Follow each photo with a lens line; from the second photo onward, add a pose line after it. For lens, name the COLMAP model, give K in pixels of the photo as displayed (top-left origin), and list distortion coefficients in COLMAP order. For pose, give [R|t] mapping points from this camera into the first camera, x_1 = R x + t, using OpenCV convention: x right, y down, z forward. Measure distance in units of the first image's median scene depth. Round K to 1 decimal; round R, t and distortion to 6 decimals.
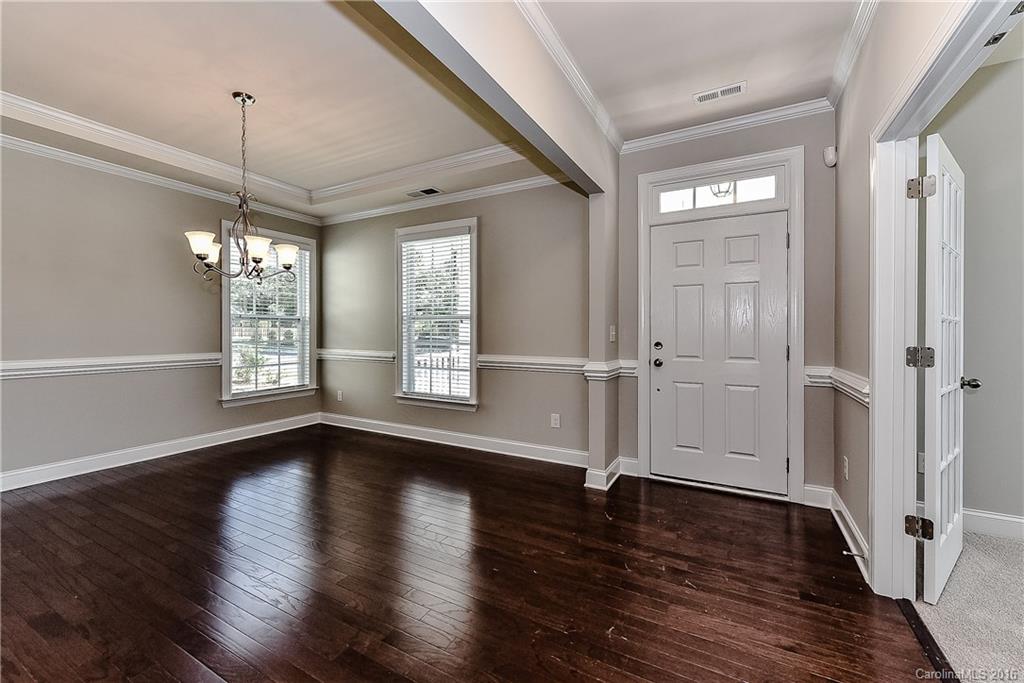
lens RADIAL K [[406.9, 0, 515.2], [0, 406.9, 333.6], [0, 0, 1]] dist [0.005904, -0.002090]
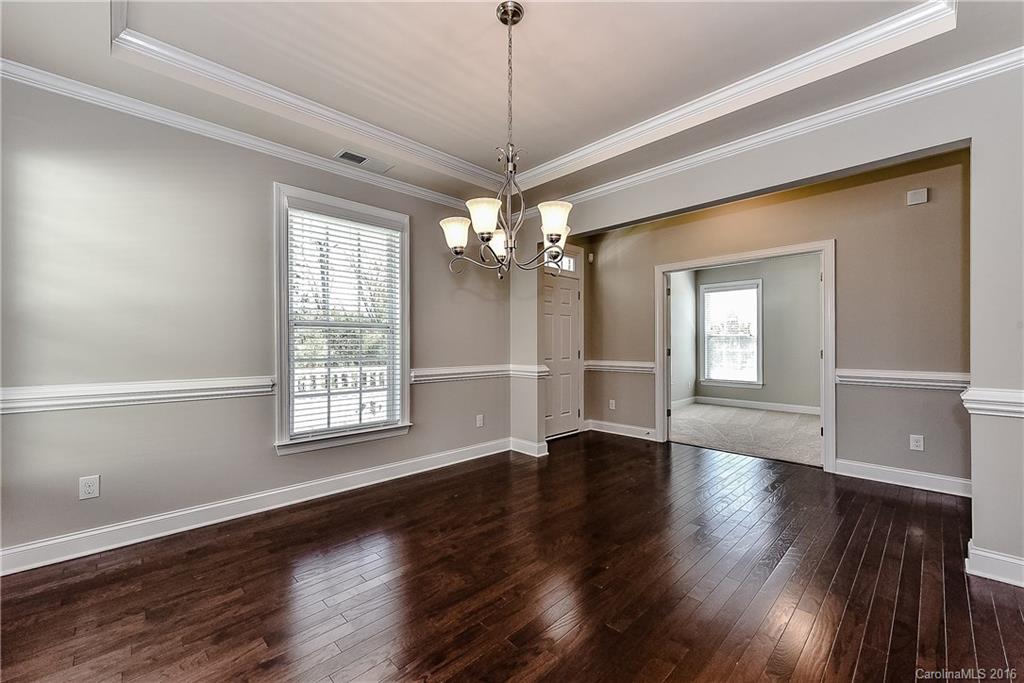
lens RADIAL K [[406.9, 0, 509.3], [0, 406.9, 343.2], [0, 0, 1]] dist [0.005904, -0.002090]
pose [[0.303213, 0.004524, 0.952912, -0.825188], [0.011549, 0.999898, -0.008422, 0.004854], [-0.952853, 0.013559, 0.303129, 0.484511]]
